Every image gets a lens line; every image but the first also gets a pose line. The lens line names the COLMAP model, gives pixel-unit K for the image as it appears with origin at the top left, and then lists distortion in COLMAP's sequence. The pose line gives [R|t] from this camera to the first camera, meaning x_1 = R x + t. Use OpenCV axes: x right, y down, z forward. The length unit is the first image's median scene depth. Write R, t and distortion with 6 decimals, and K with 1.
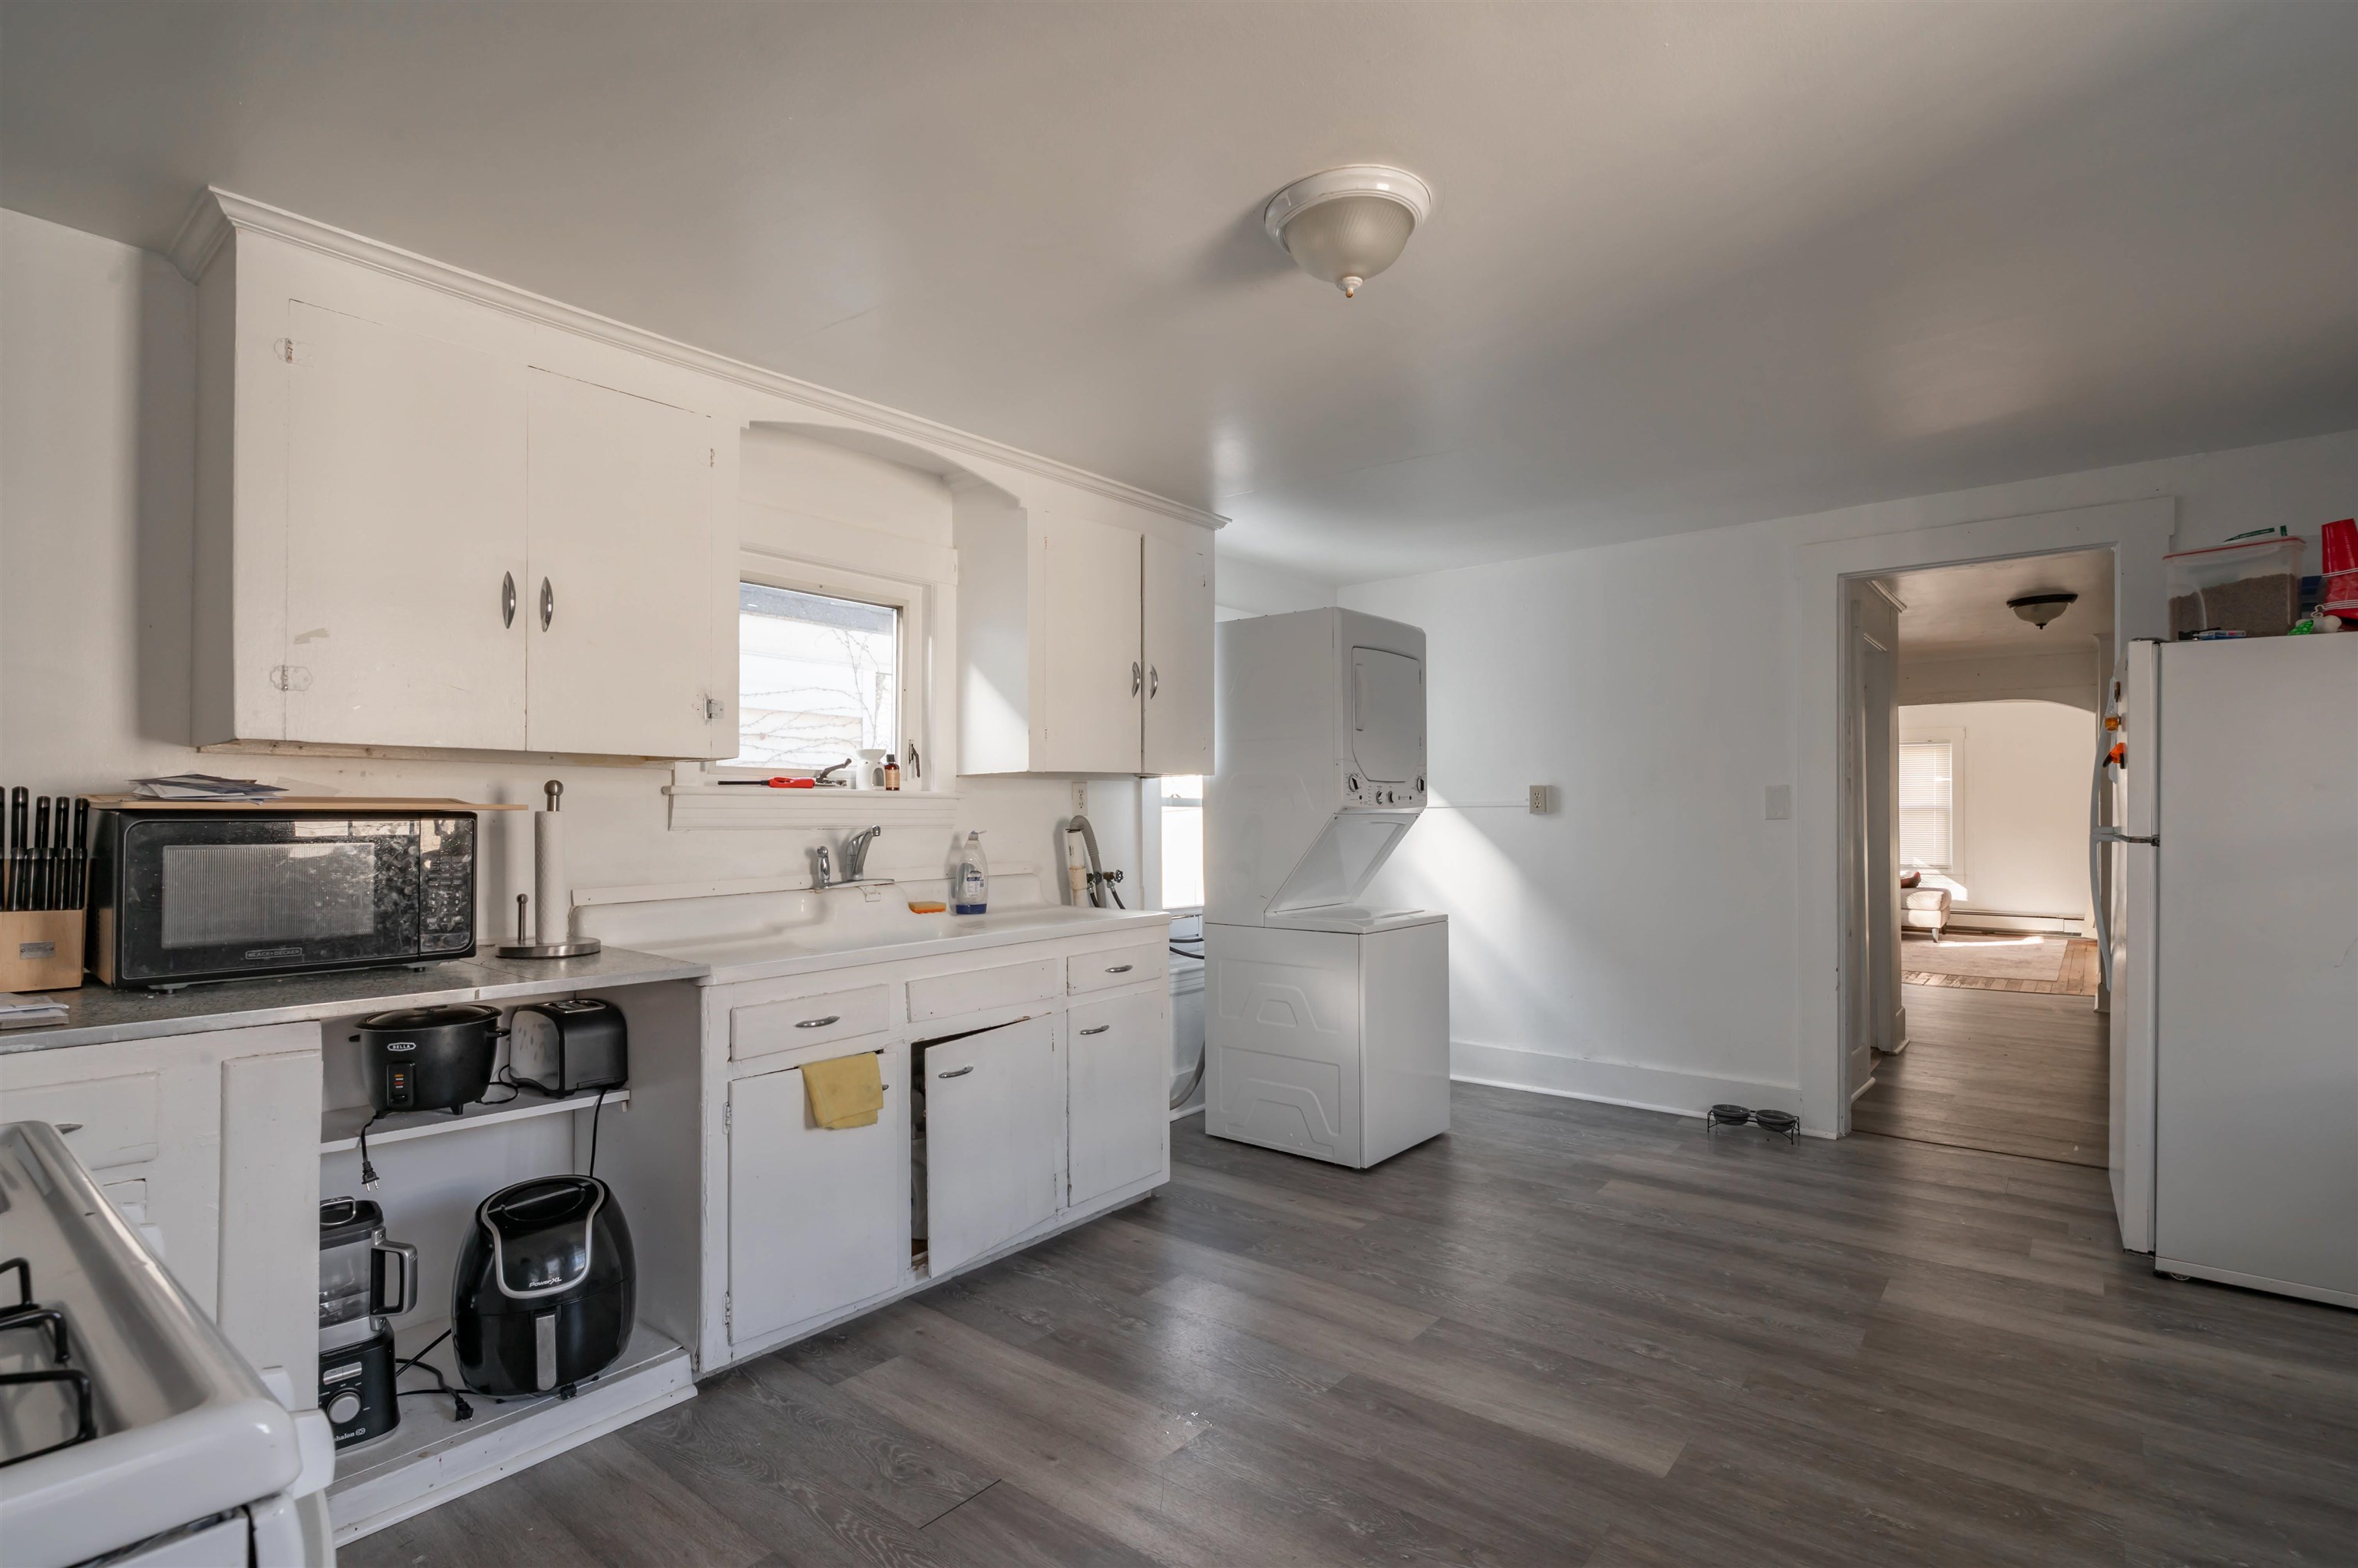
lens RADIAL K [[1162.2, 0, 1197.6], [0, 1162.2, 796.1], [0, 0, 1]] dist [-0.004647, 0.001878]
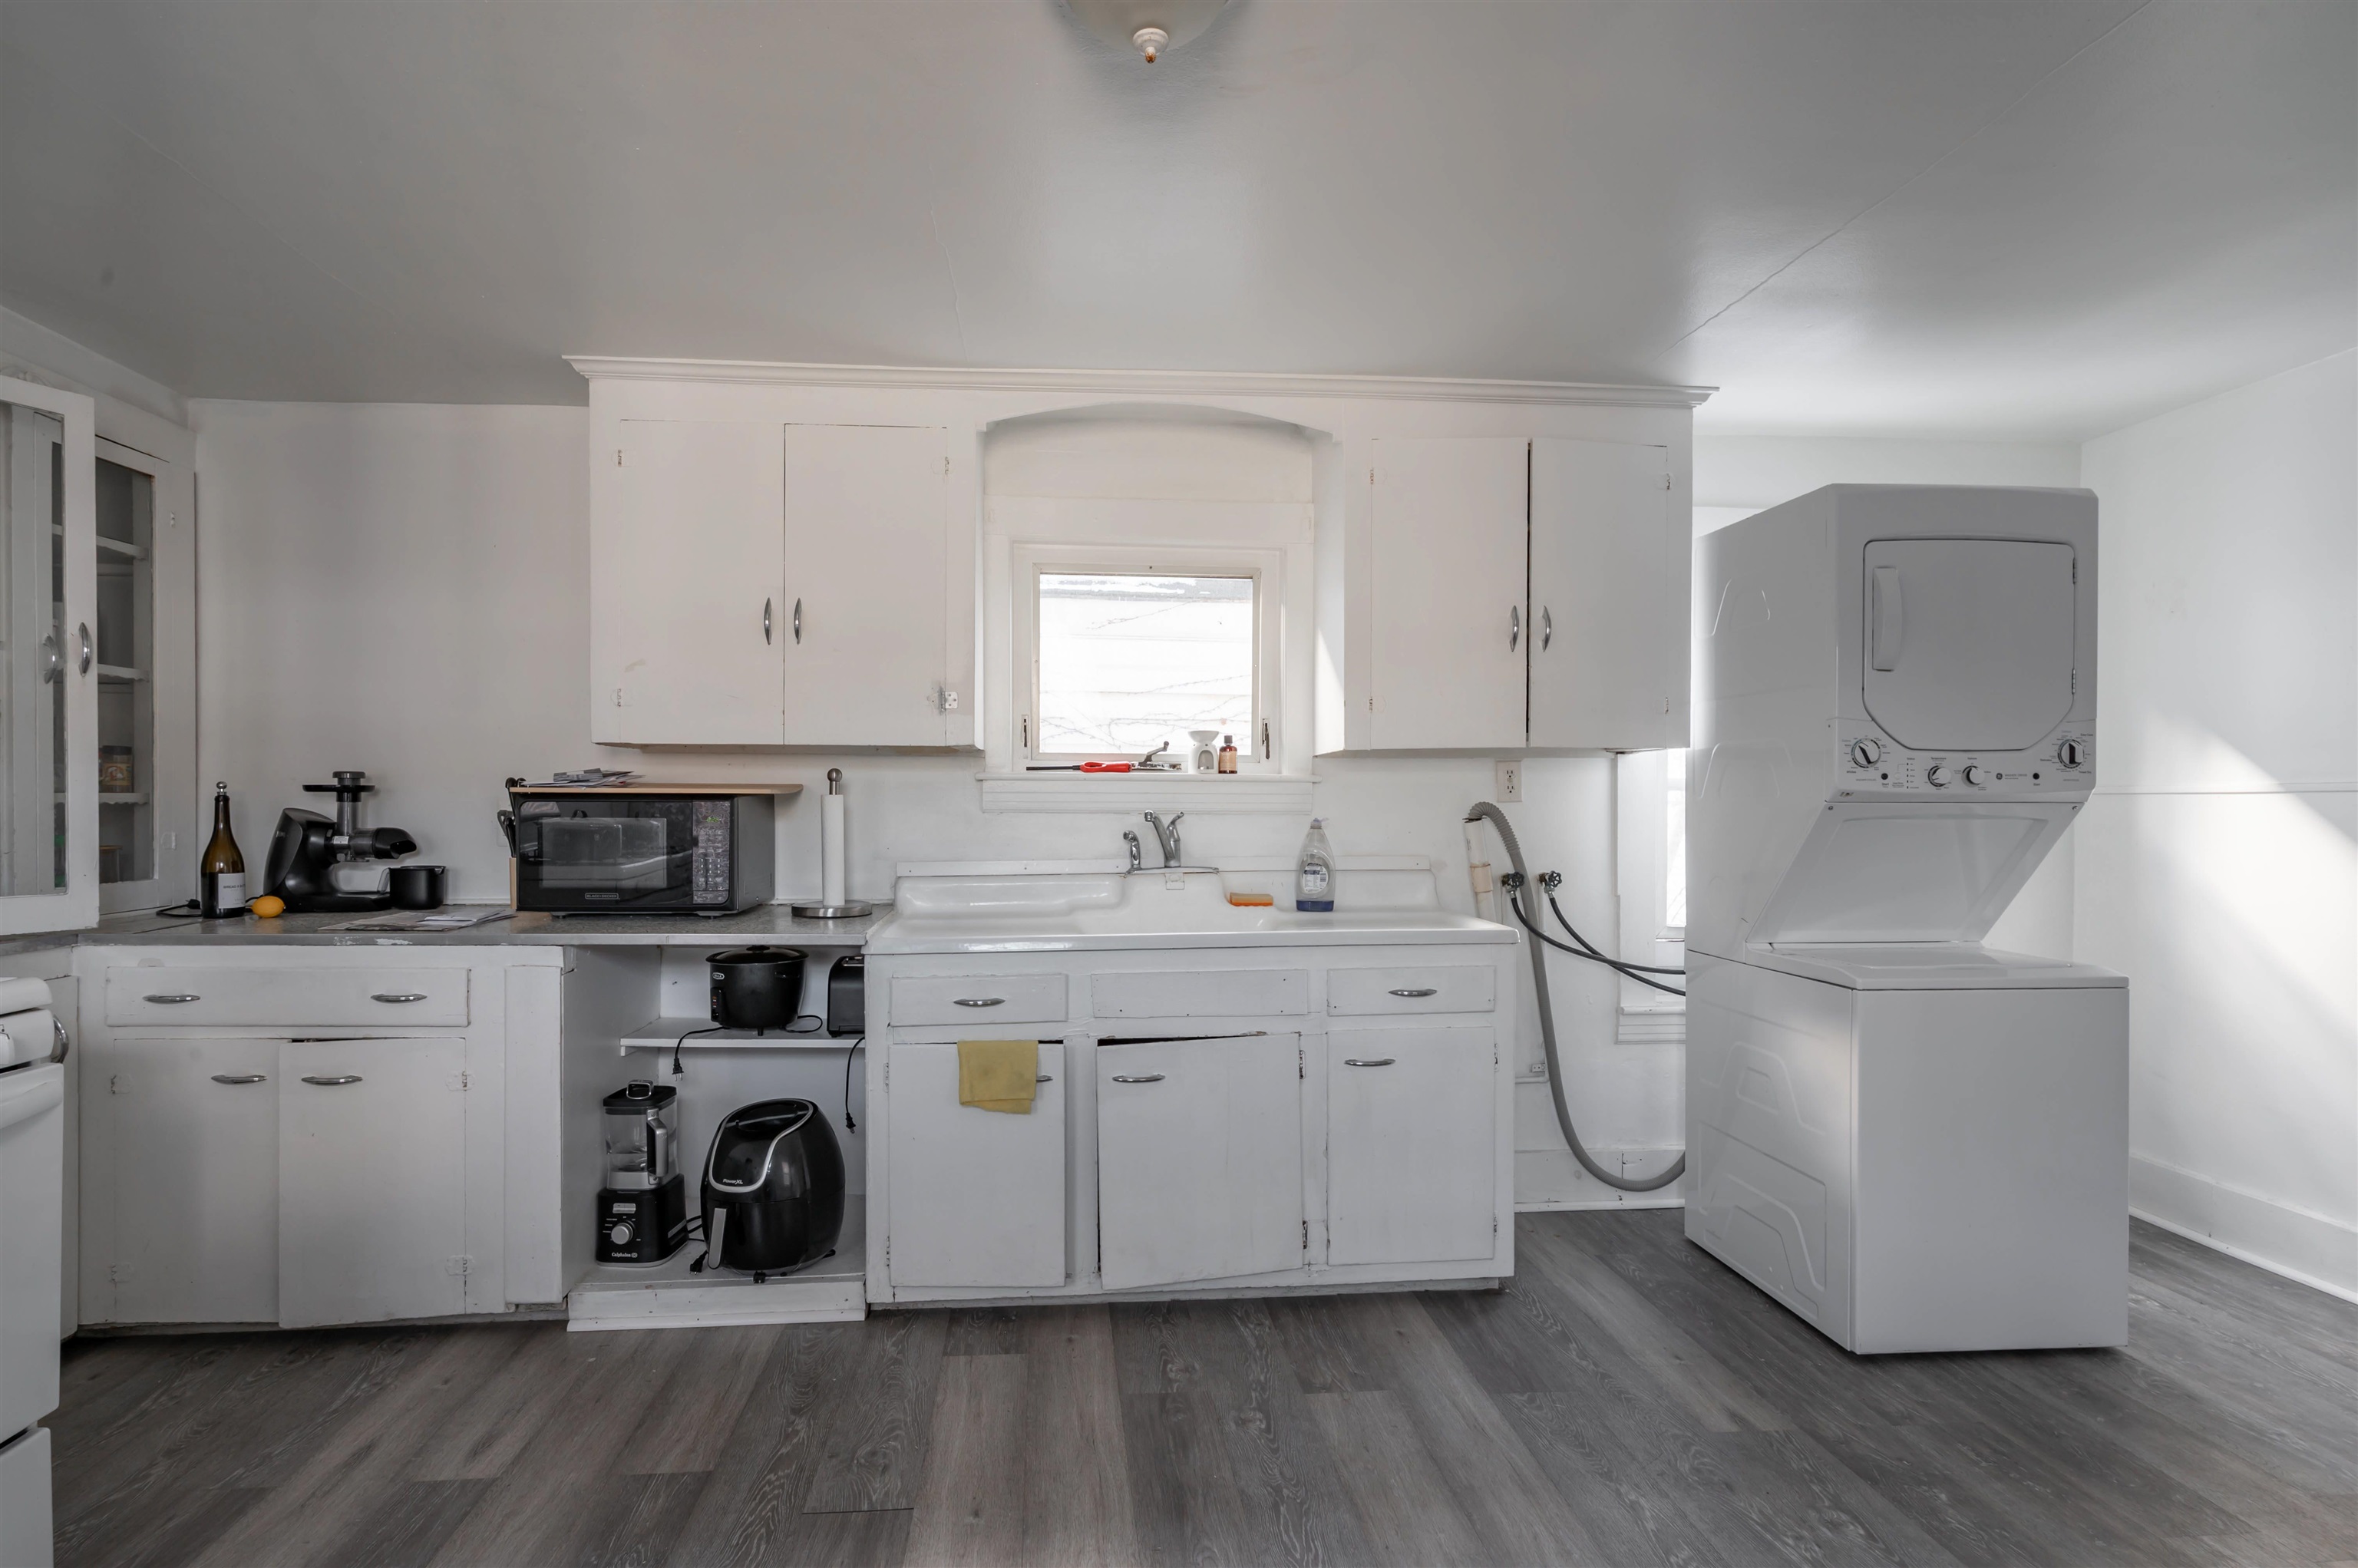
lens RADIAL K [[1162.2, 0, 1141.7], [0, 1162.2, 805.5], [0, 0, 1]] dist [-0.004647, 0.001878]
pose [[0.675165, 0.010755, -0.737588, 0.437834], [0.006875, 0.999759, 0.020871, 0.001032], [0.737635, -0.019162, 0.674928, 0.351948]]
